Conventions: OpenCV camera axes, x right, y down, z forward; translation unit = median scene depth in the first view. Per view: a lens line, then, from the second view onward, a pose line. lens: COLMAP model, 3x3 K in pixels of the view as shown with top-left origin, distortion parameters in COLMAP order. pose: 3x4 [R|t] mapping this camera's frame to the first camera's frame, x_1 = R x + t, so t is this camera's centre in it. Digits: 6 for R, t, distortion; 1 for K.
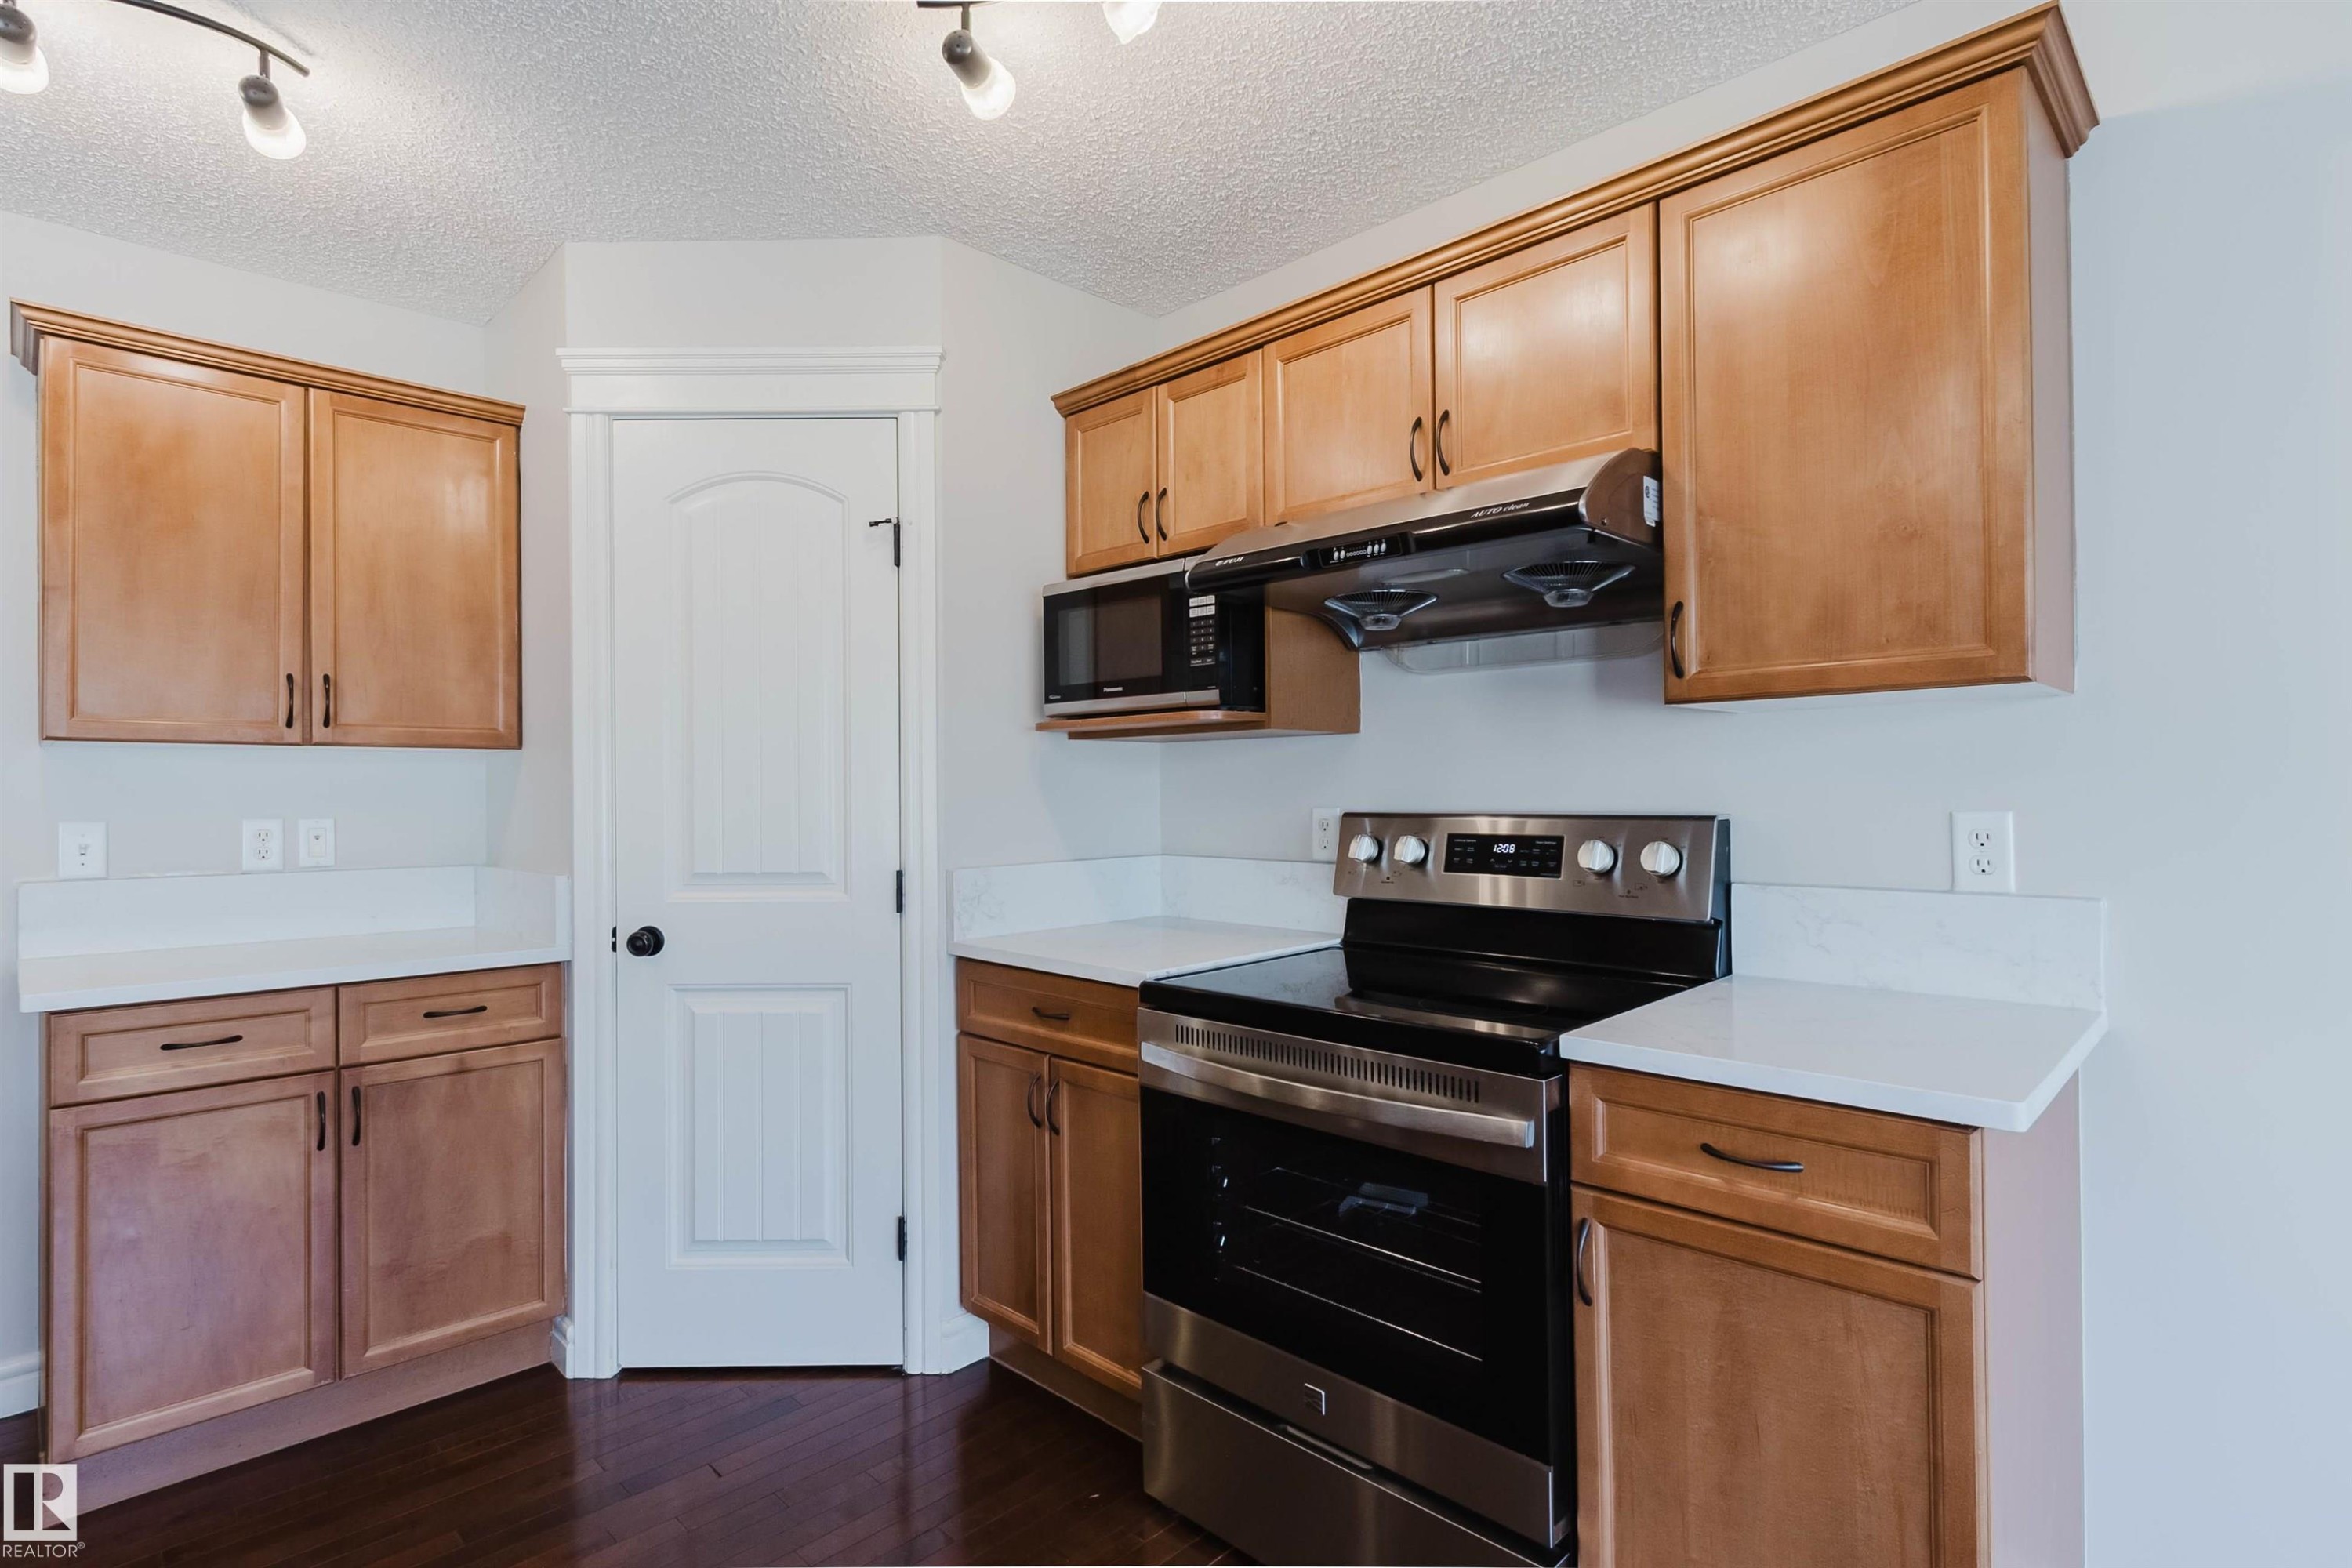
lens RADIAL K [[1164.6, 0, 1155.0], [0, 1164.6, 788.0], [0, 0, 1]] dist [0.007270, -0.001107]
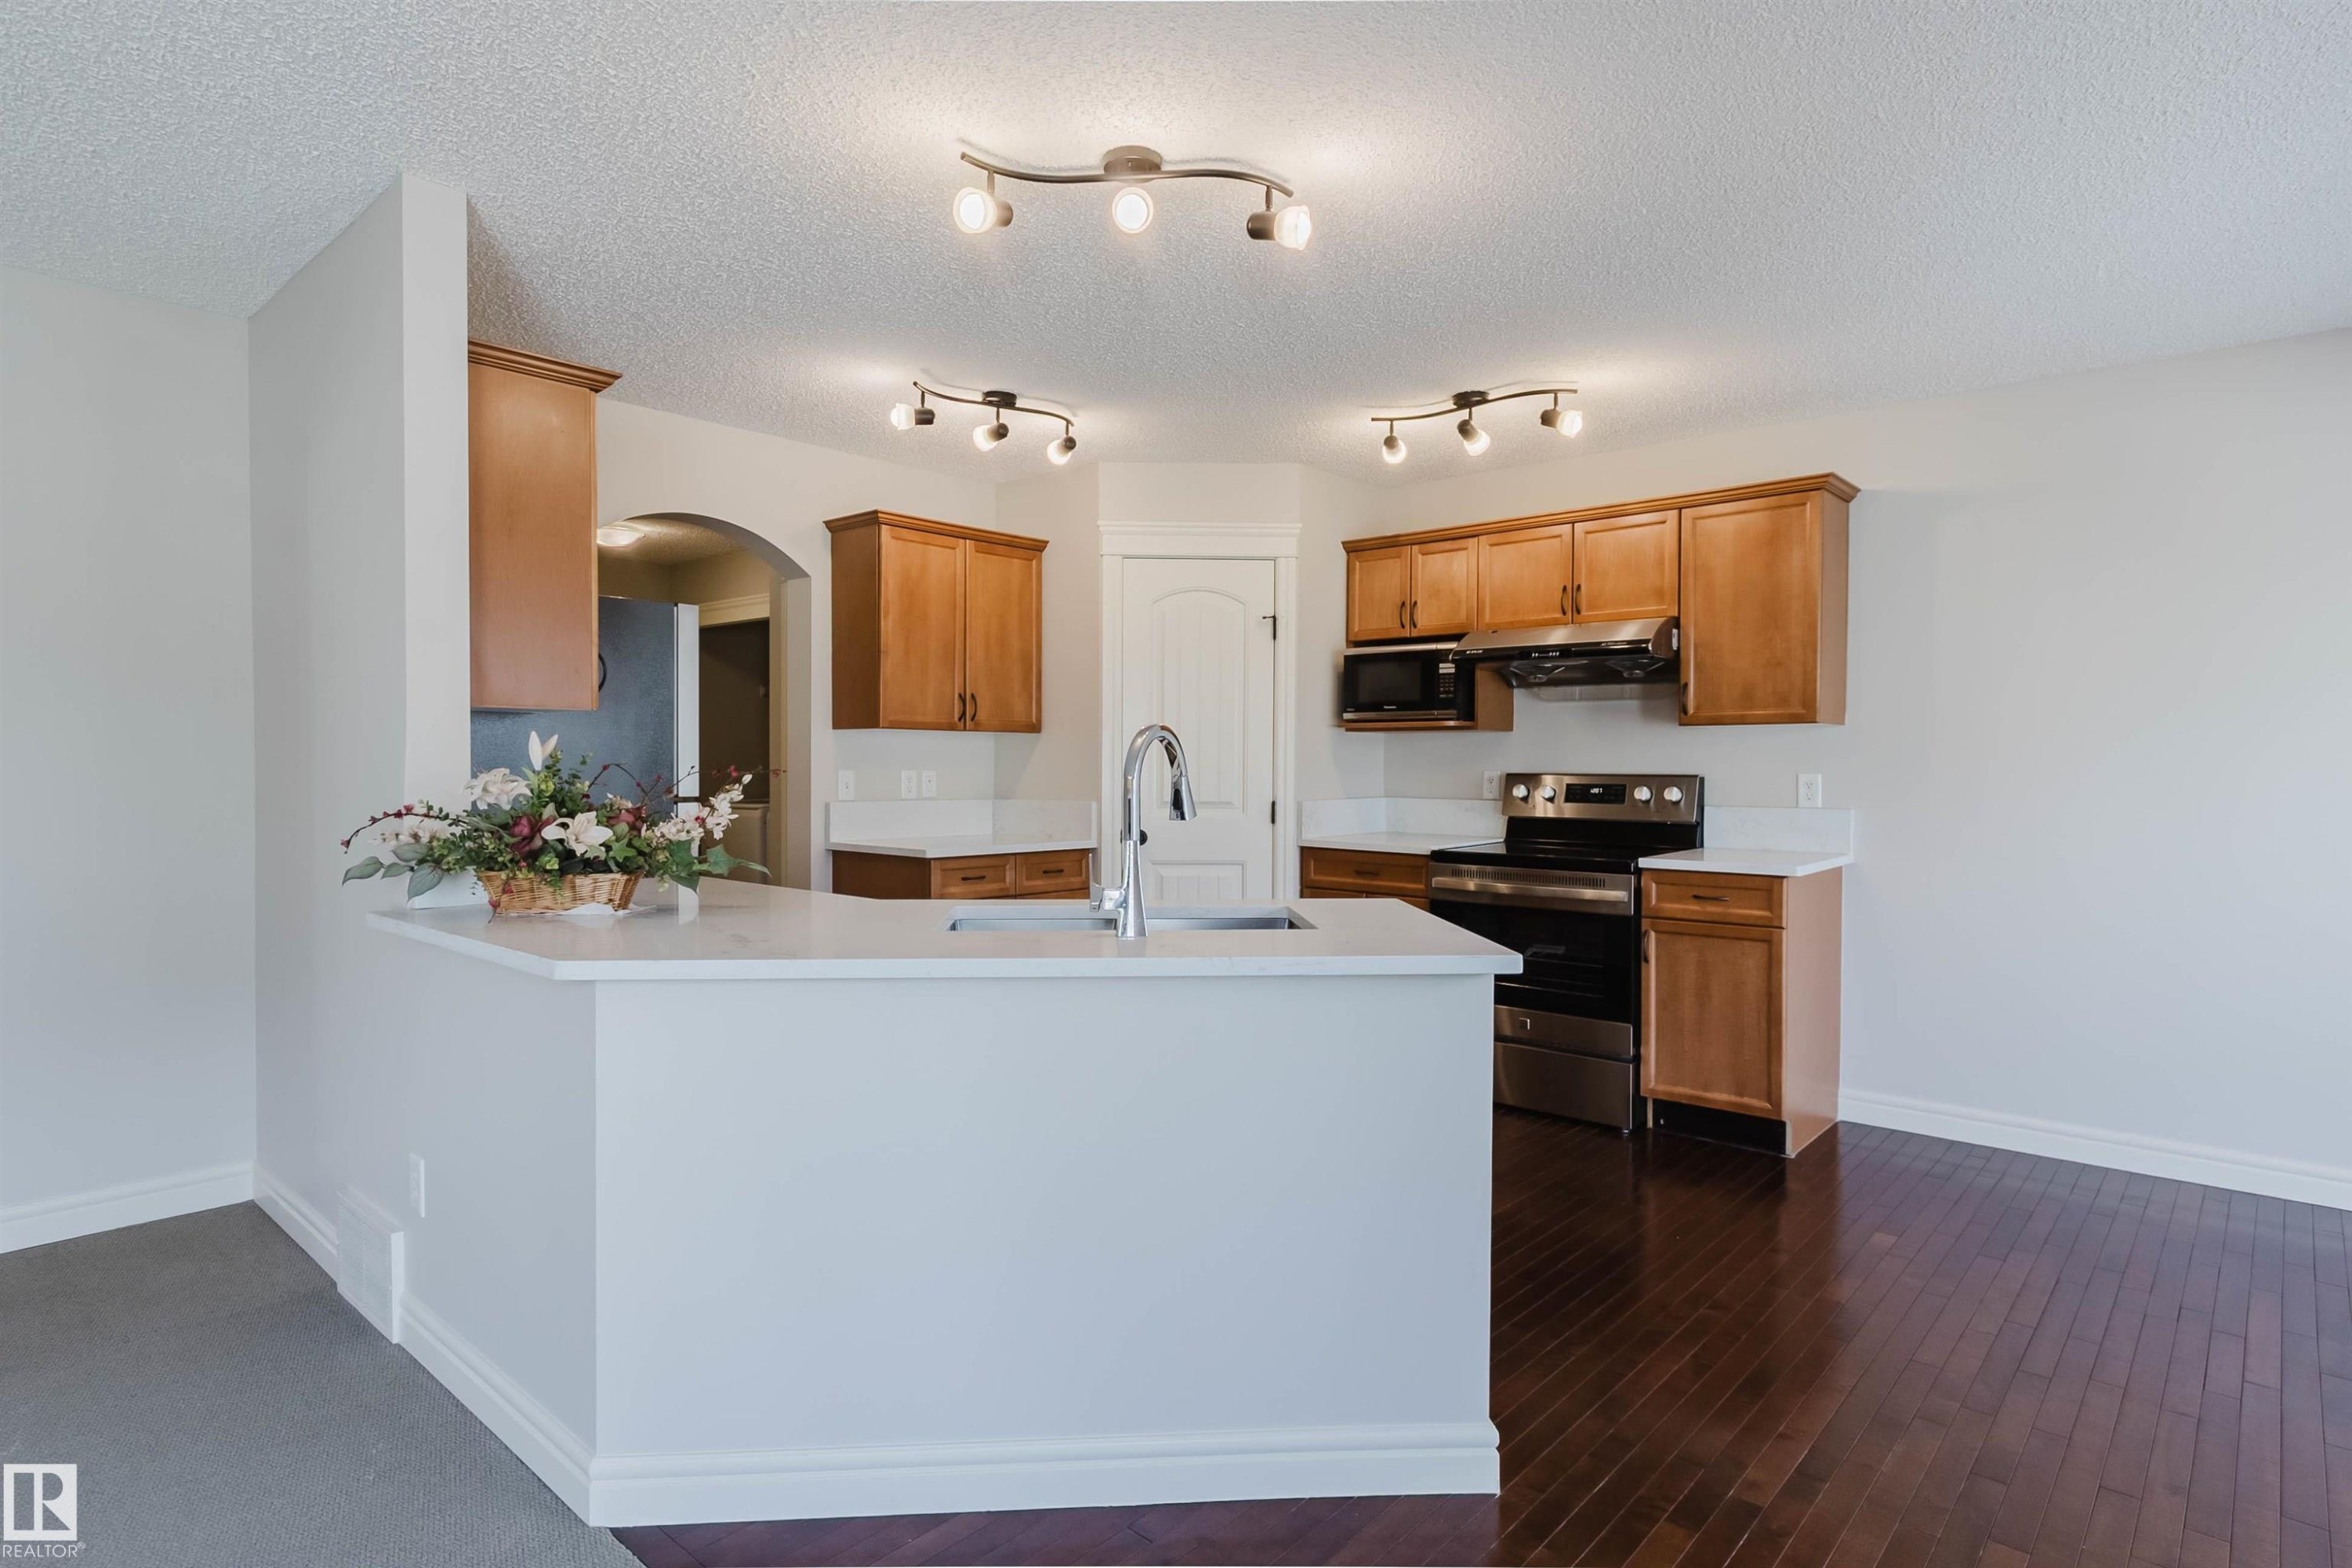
lens RADIAL K [[1239.8, 0, 1153.0], [0, 1239.8, 793.8], [0, 0, 1]] dist [0.004421, 0.000754]
pose [[0.998767, 0.010154, 0.048603, -0.558823], [-0.011579, 0.999508, 0.029133, 0.002846], [-0.048283, -0.029660, 0.998393, -1.090995]]
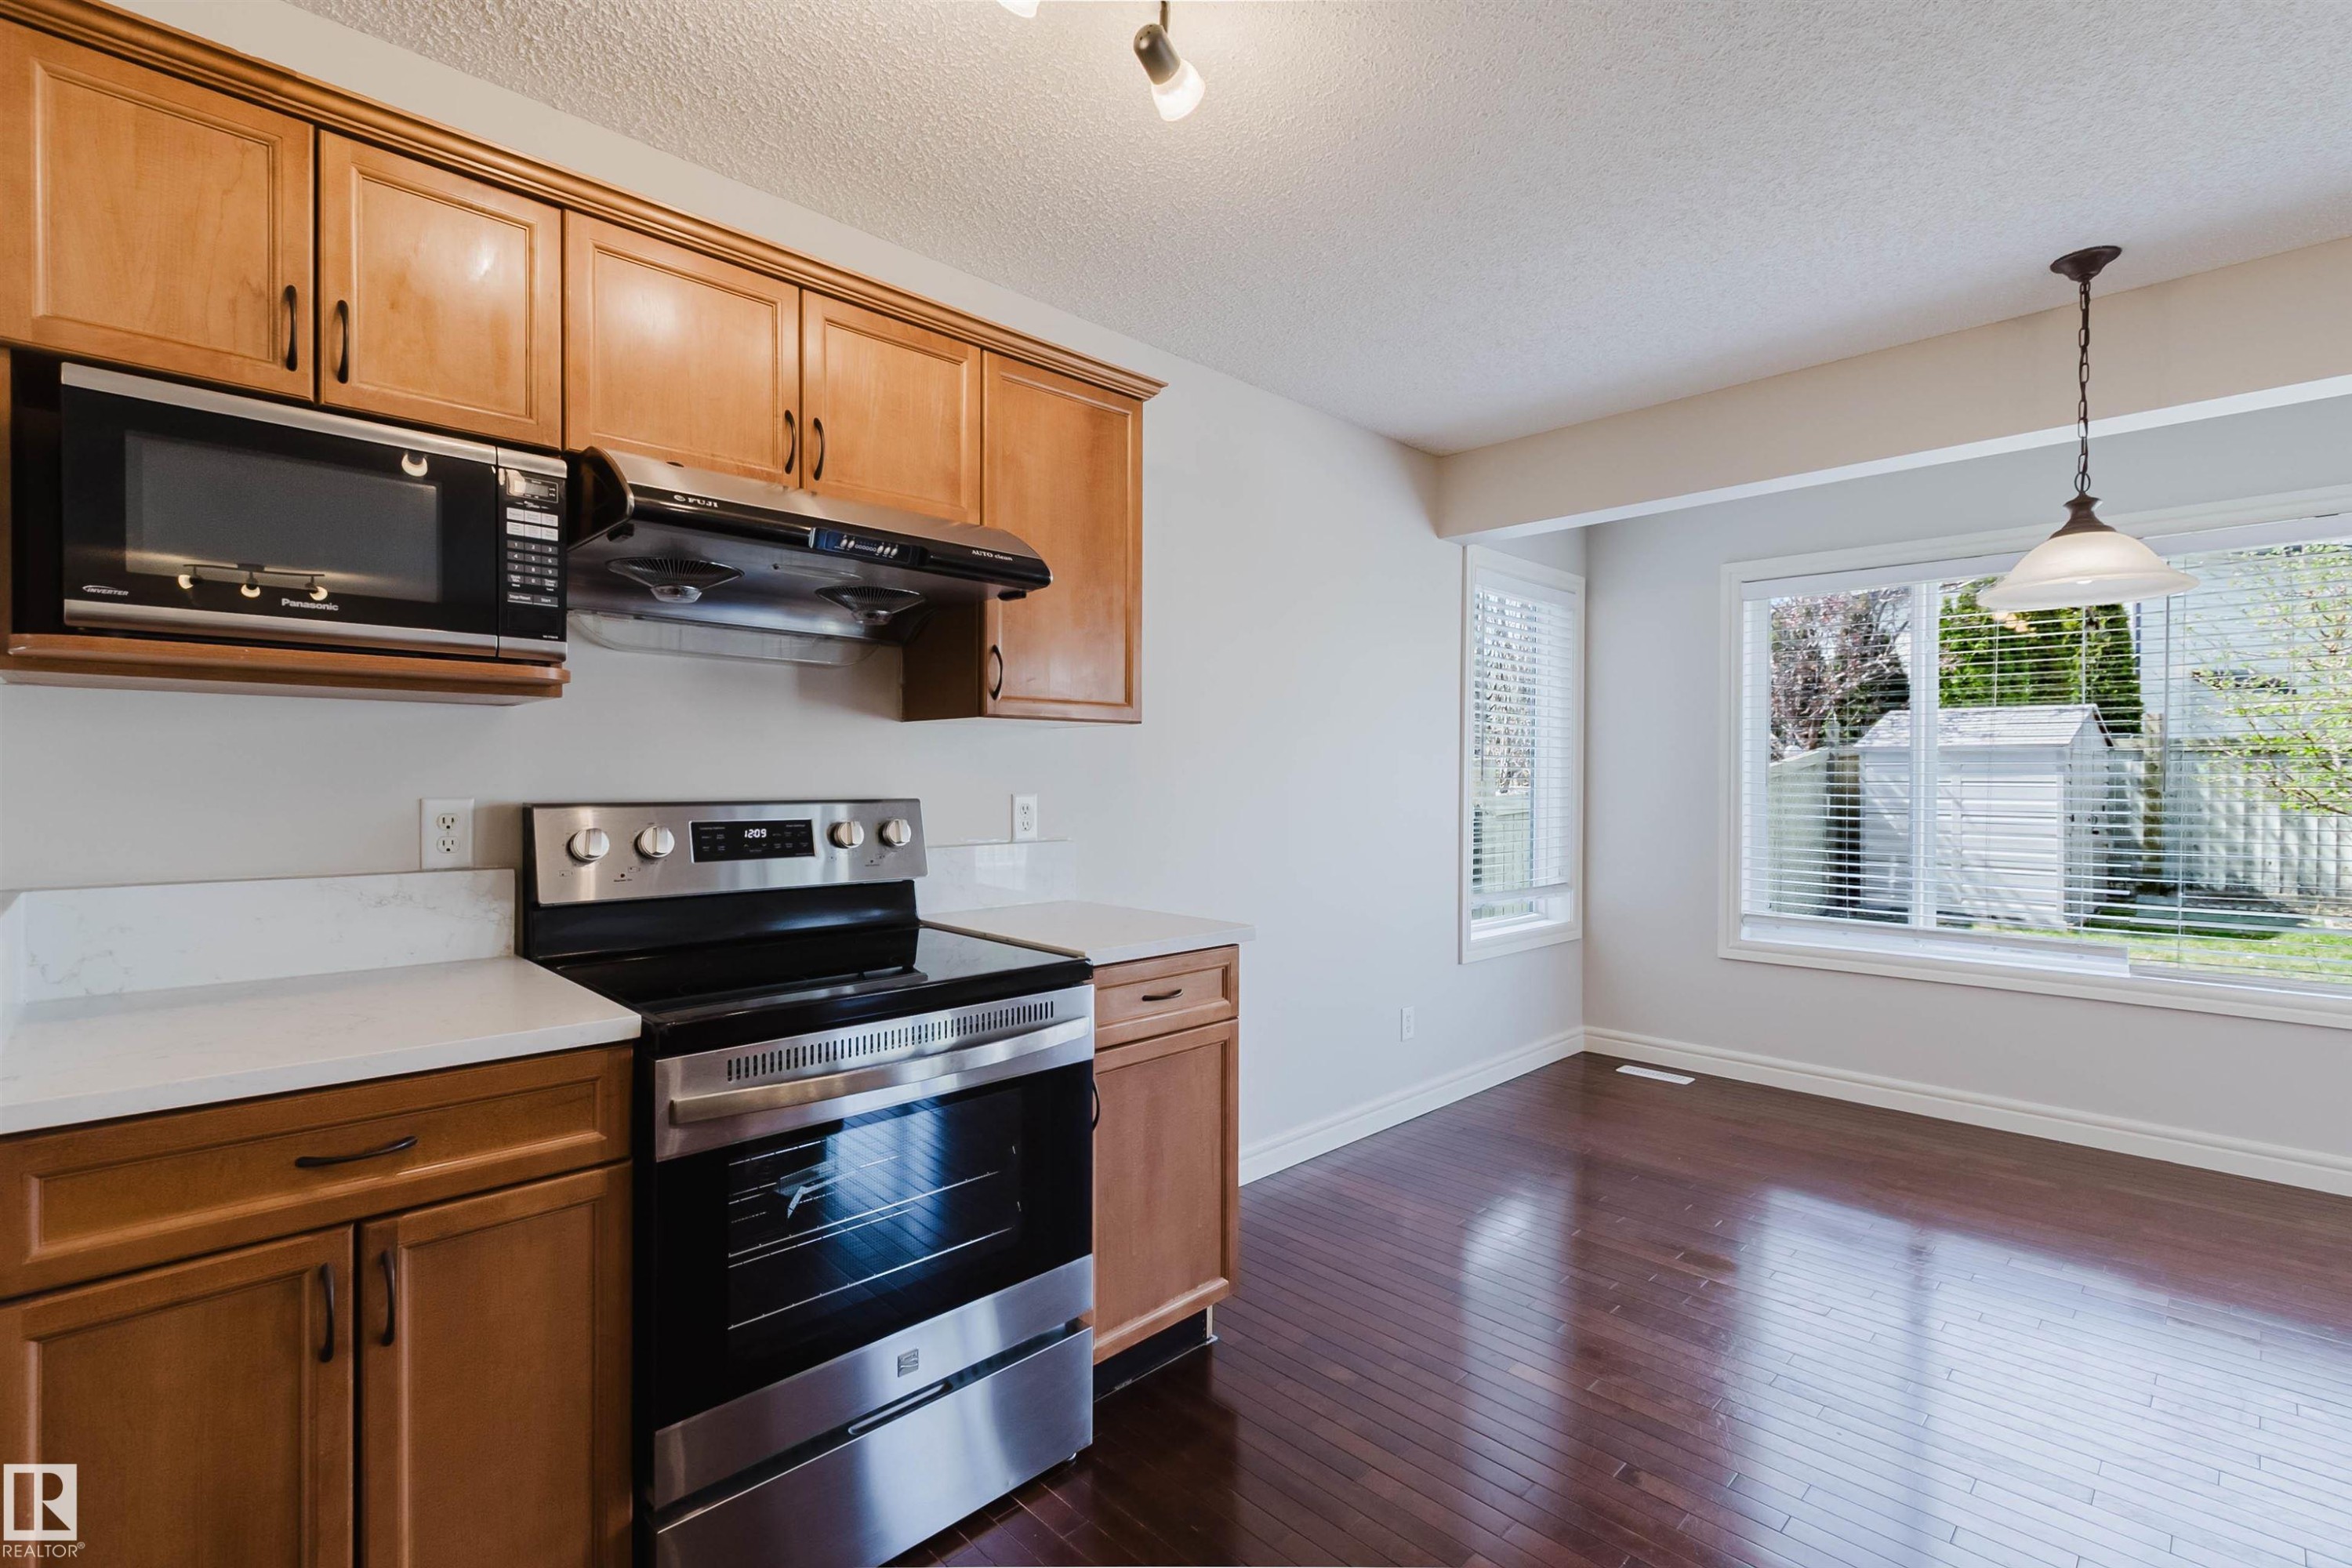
lens RADIAL K [[1073.1, 0, 1171.0], [0, 1073.1, 780.5], [0, 0, 1]] dist [0.008669, -0.002279]
pose [[0.001753, 0.006542, 0.999977, -0.636627], [-0.006148, 0.999960, -0.006531, 0.007817], [-0.999980, -0.006137, 0.001793, 0.593271]]
